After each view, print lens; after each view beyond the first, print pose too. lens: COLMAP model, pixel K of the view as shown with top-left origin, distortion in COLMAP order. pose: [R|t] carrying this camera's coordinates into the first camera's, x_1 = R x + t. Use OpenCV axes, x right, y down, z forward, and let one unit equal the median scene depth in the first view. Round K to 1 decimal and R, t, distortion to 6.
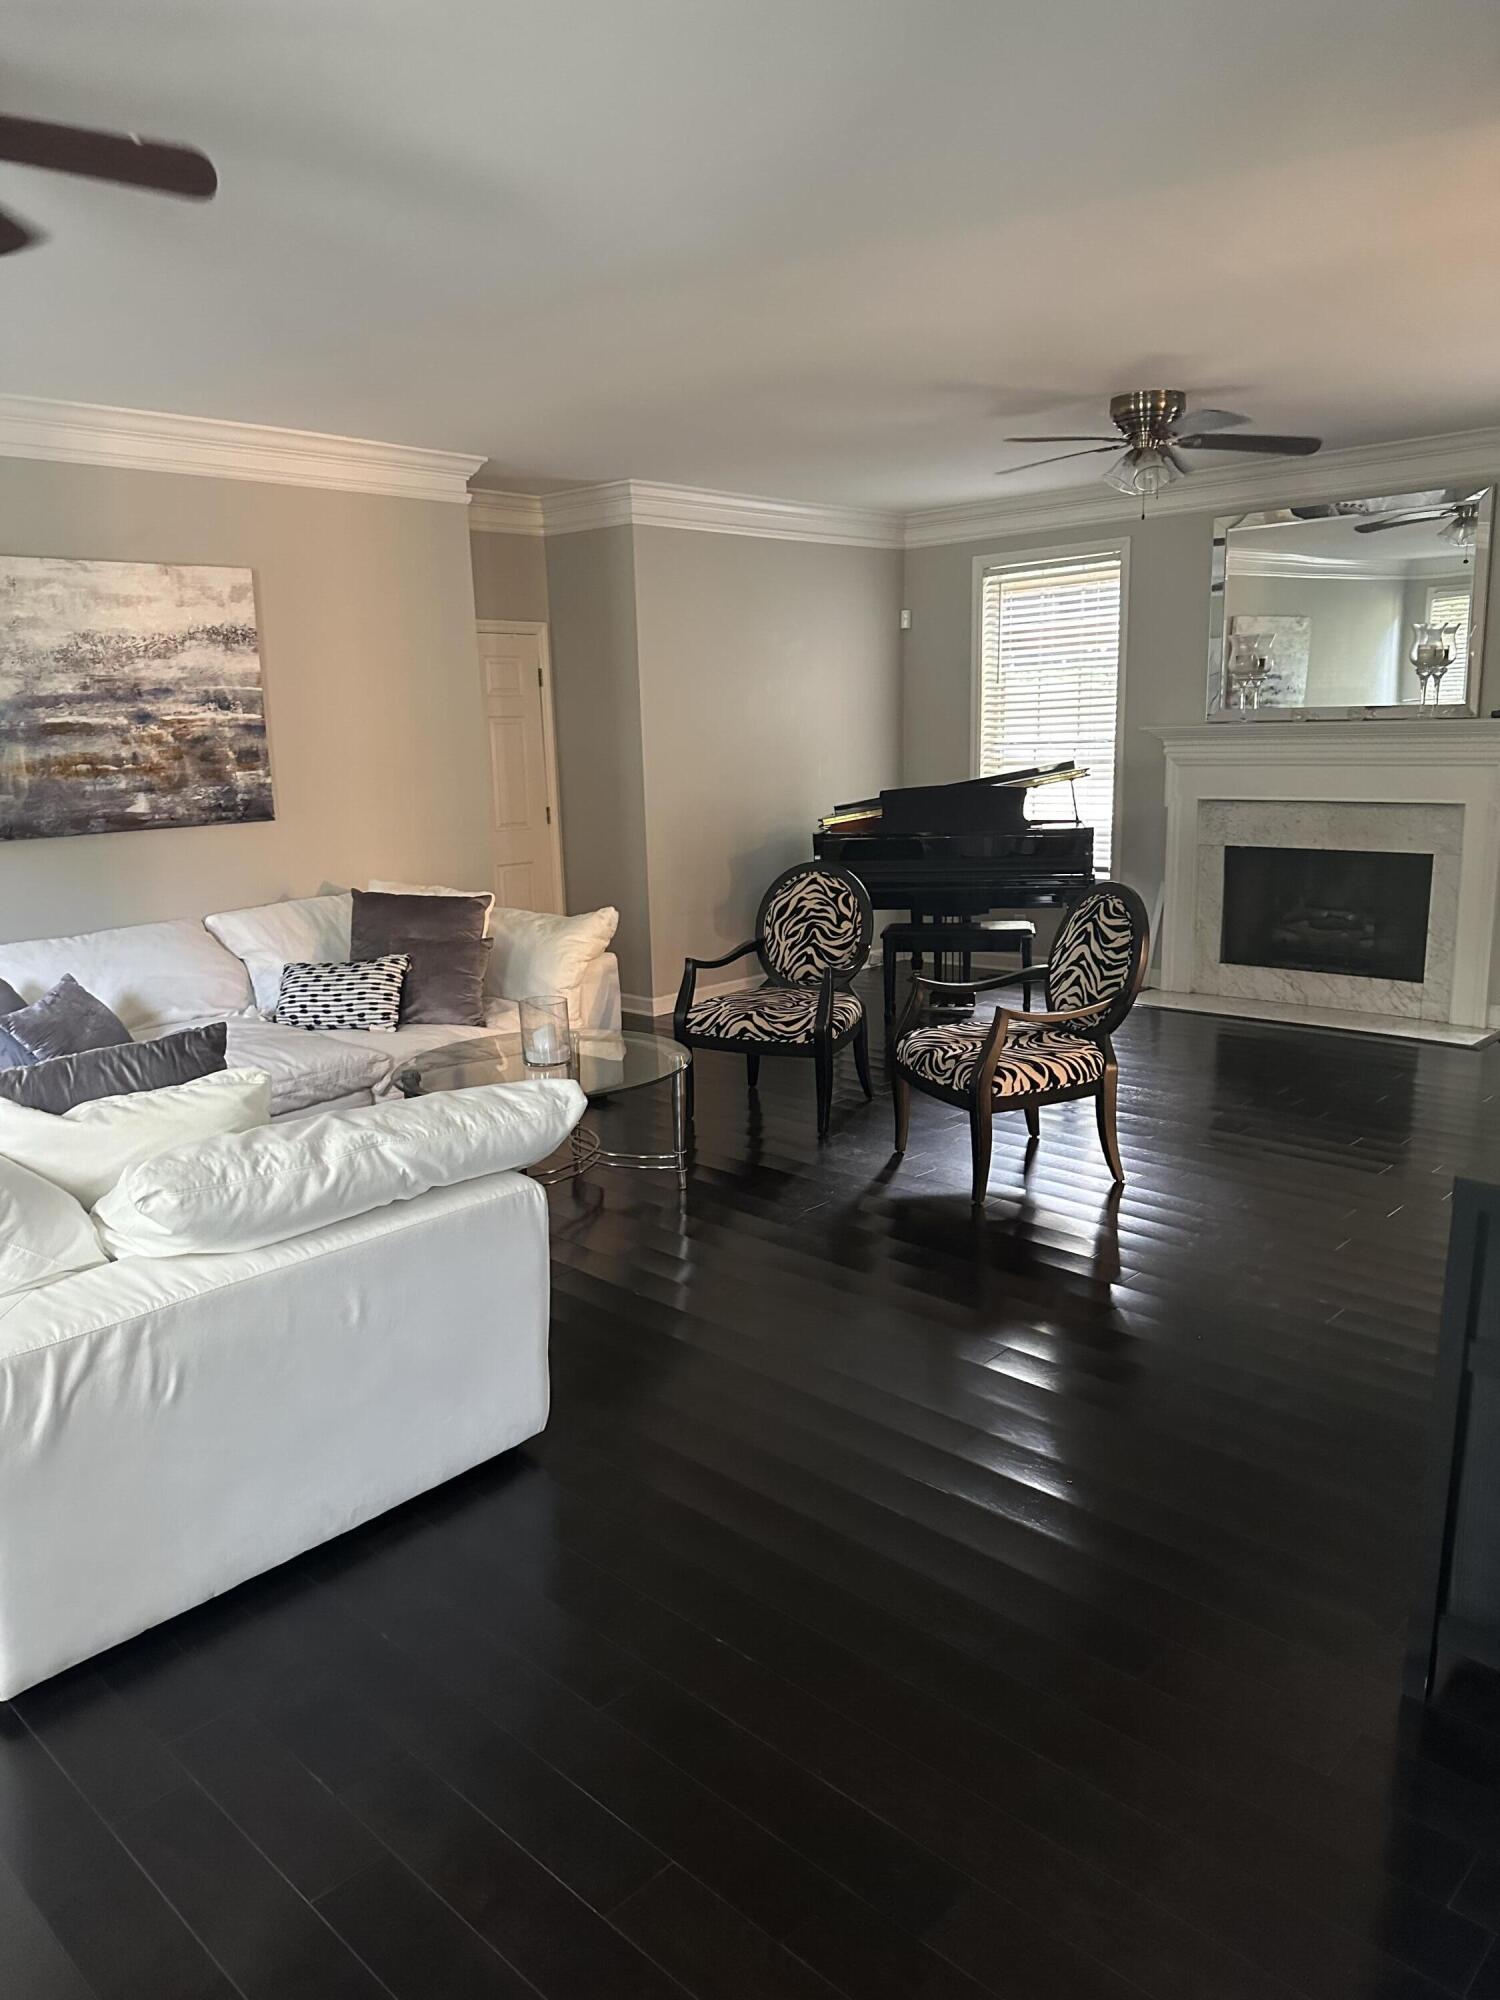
lens RADIAL K [[1389.4, 0, 736.8], [0, 1389.4, 1002.0], [0, 0, 1]] dist [0.139711, -0.279287]
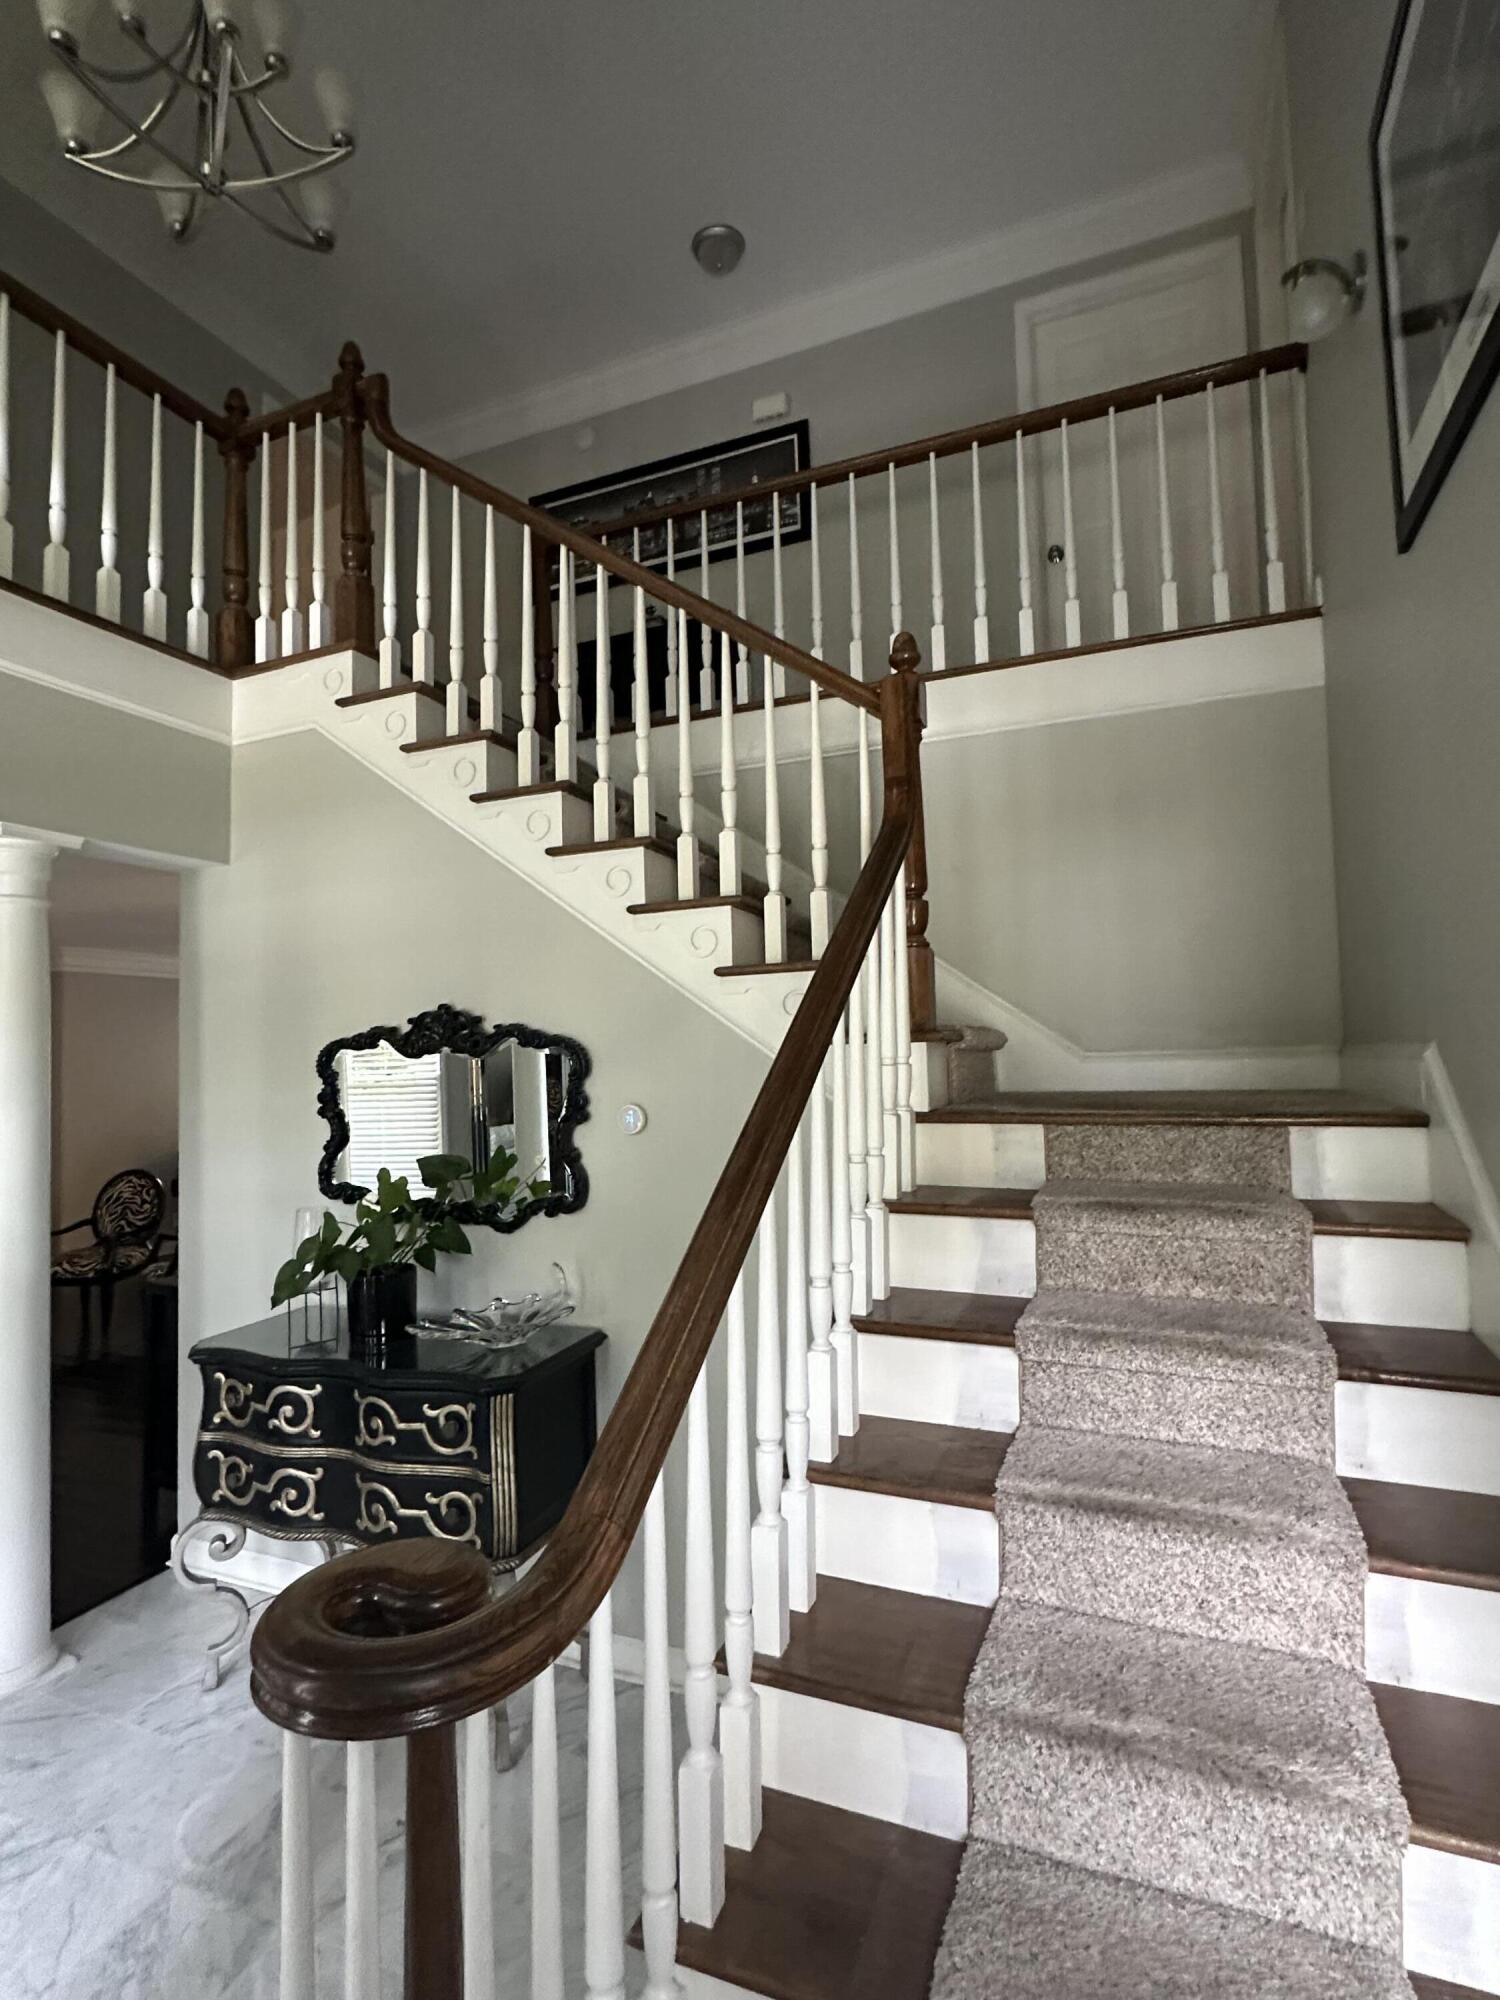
lens RADIAL K [[1015.7, 0, 750.0], [0, 1015.7, 1000.0], [0, 0, 1]] dist [-0.000967, 0.001181]
pose [[0.932608, 0.024262, 0.360074, 0.339939], [0.069337, 0.967104, -0.244750, 0.061029], [-0.354167, 0.253222, 0.900247, -0.486310]]
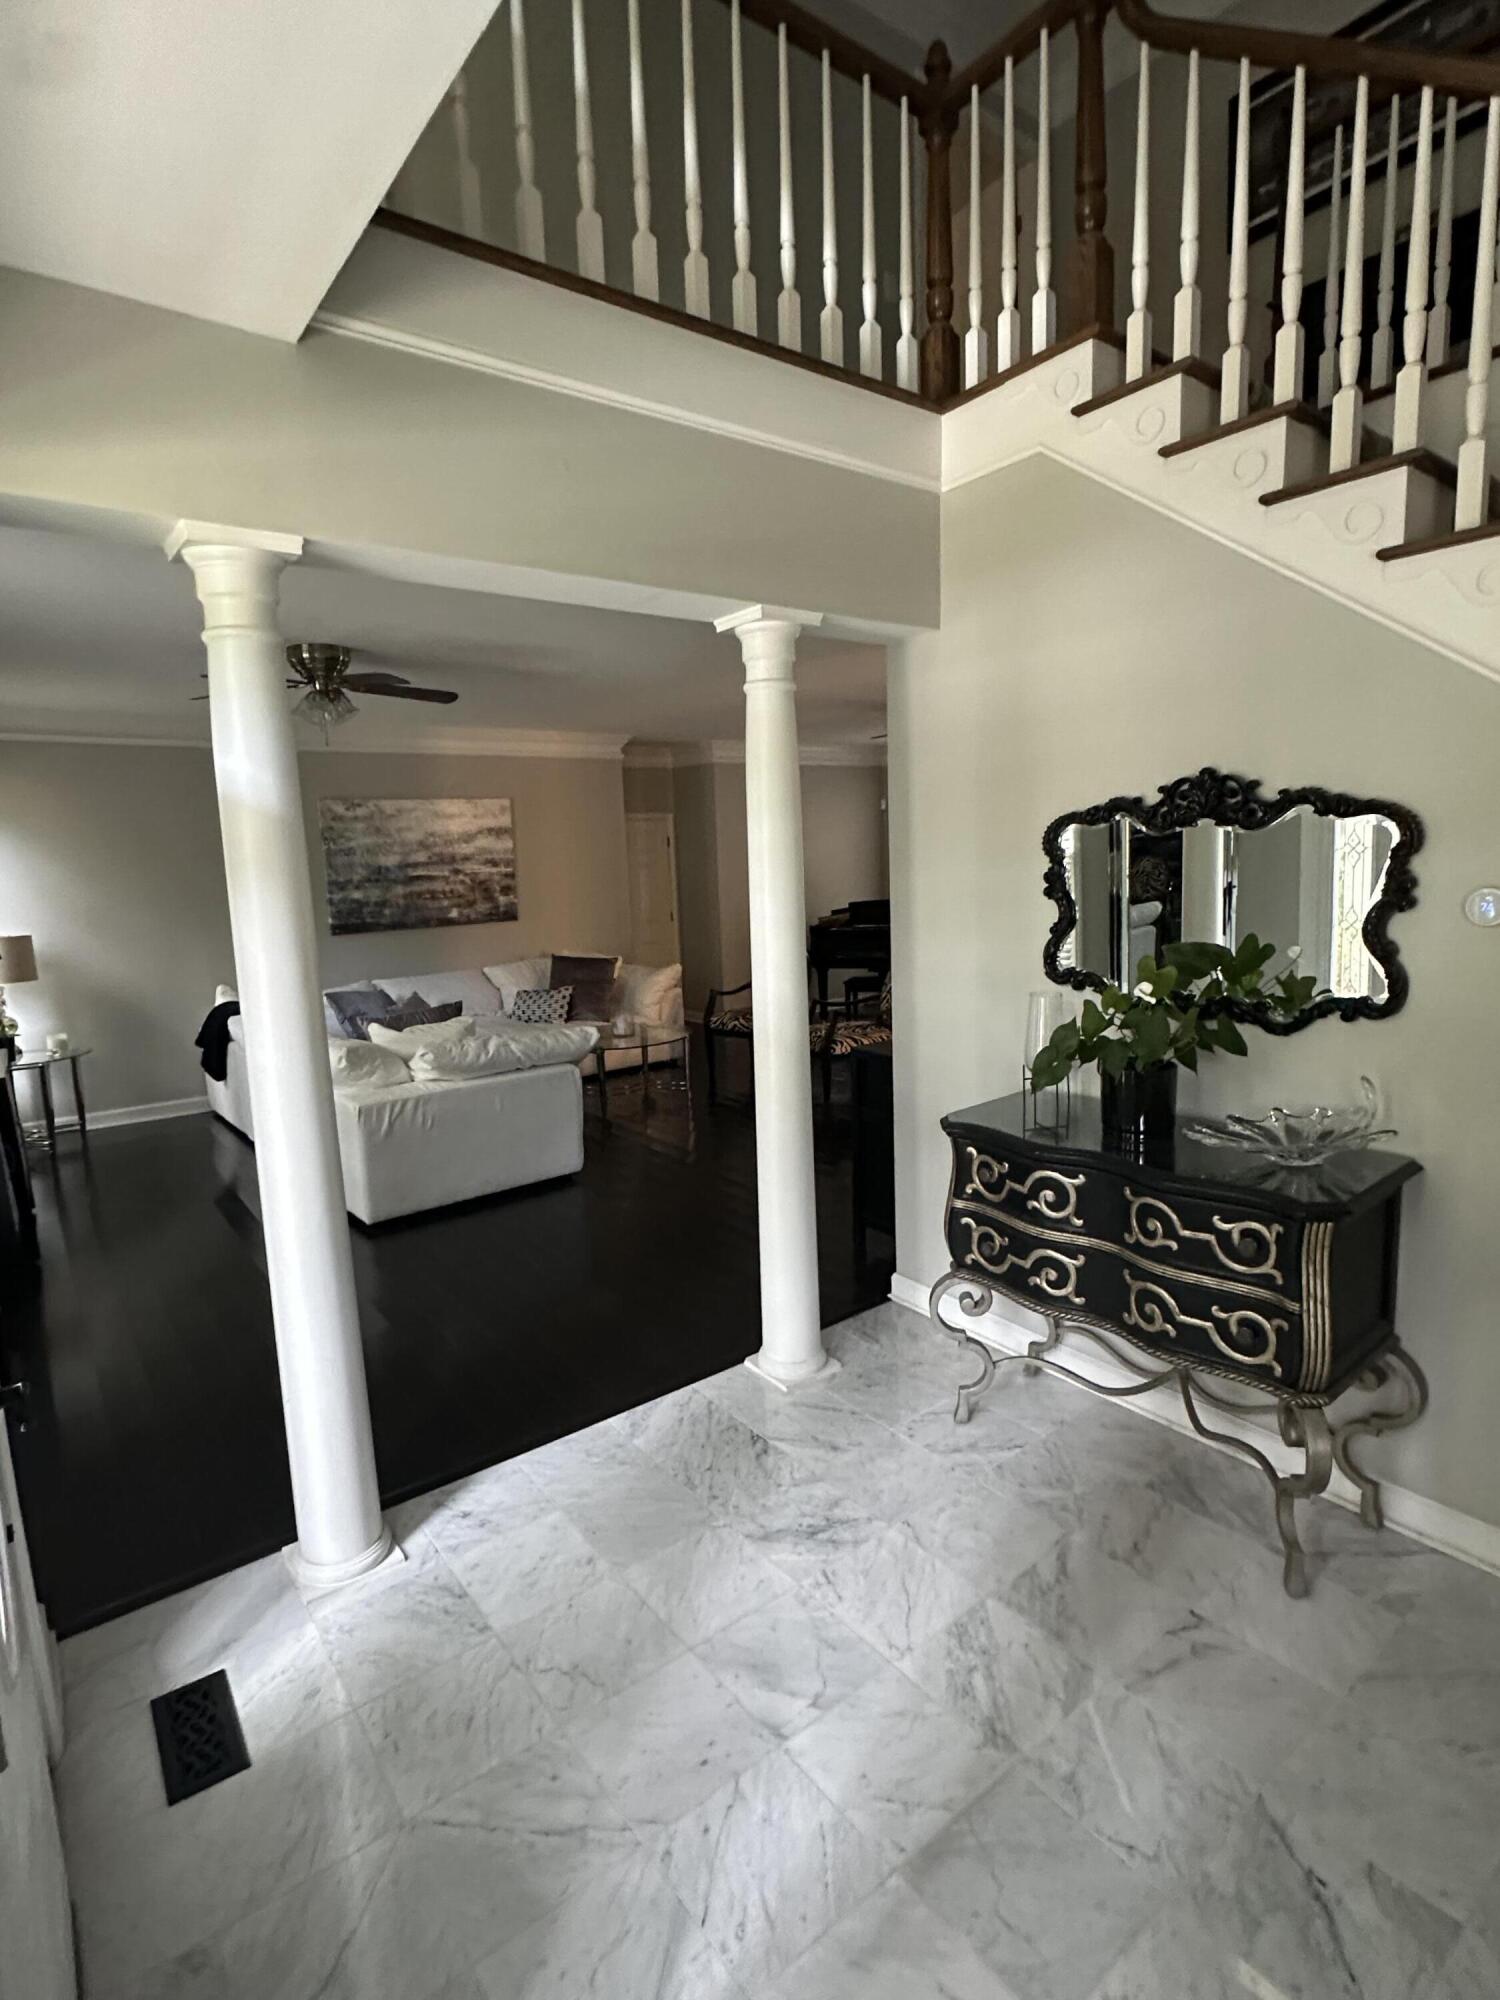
lens RADIAL K [[1025.0, 0, 750.0], [0, 1025.0, 1000.0], [0, 0, 1]] dist [0.001784, 0.000899]
pose [[0.987935, 0.012692, -0.154348, 0.248152], [-0.020059, 0.998728, -0.046267, 0.050081], [0.153565, 0.048805, 0.986933, -0.424832]]
